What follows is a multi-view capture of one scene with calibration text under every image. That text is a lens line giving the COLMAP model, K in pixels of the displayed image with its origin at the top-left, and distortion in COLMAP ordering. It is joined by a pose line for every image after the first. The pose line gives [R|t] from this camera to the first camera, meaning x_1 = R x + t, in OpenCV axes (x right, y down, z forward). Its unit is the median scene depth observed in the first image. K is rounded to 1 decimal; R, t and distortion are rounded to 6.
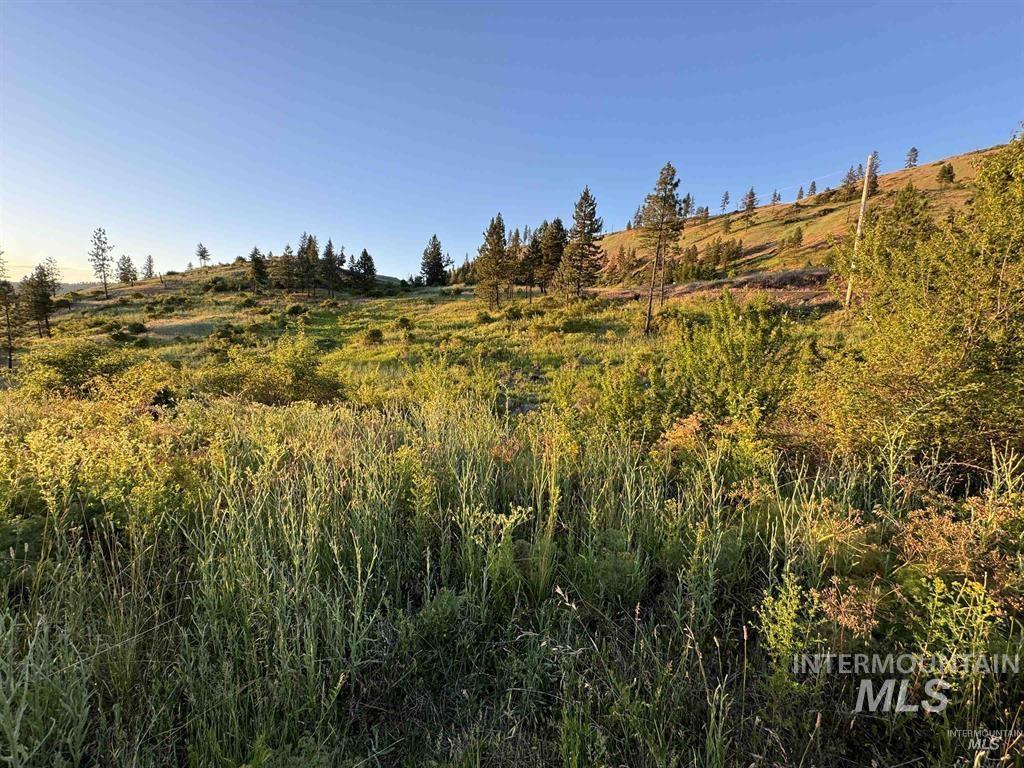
lens RADIAL K [[412.6, 0, 503.9], [0, 412.6, 383.0], [0, 0, 1]] dist [-0.003131, -0.000560]
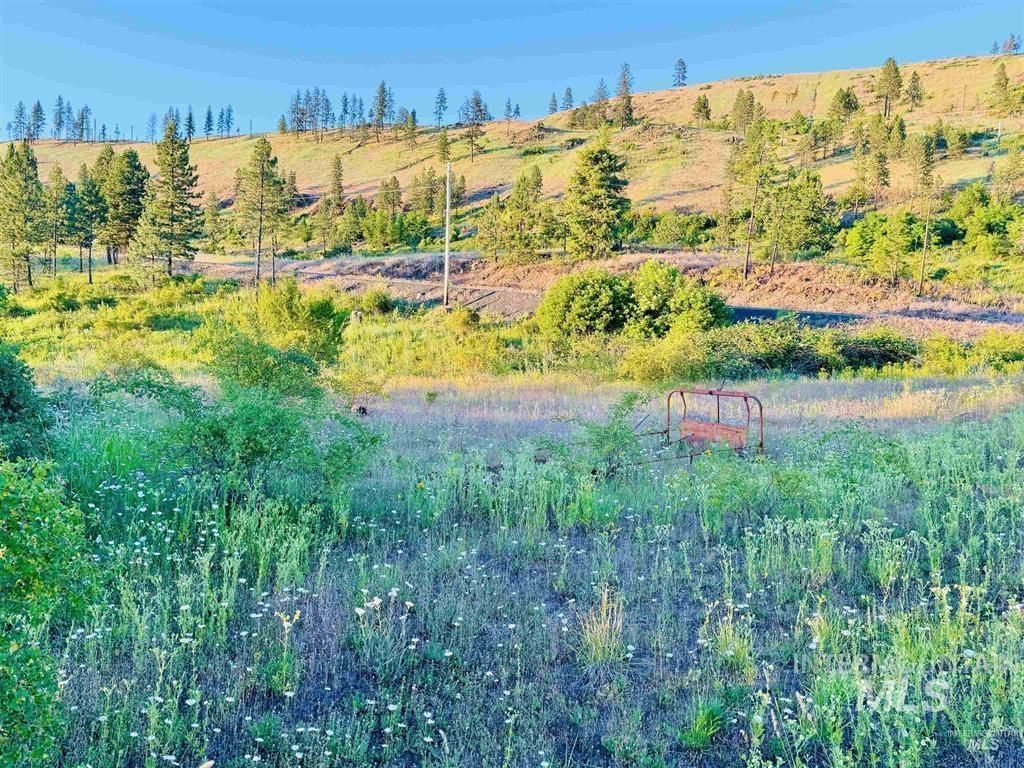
lens RADIAL K [[882.3, 0, 507.4], [0, 882.3, 394.0], [0, 0, 1]] dist [0.058024, -0.012395]
pose [[0.874127, -0.045212, 0.483588, -0.049485], [0.067863, 0.997260, -0.029432, 0.059652], [-0.480933, 0.058546, 0.874801, -0.508453]]
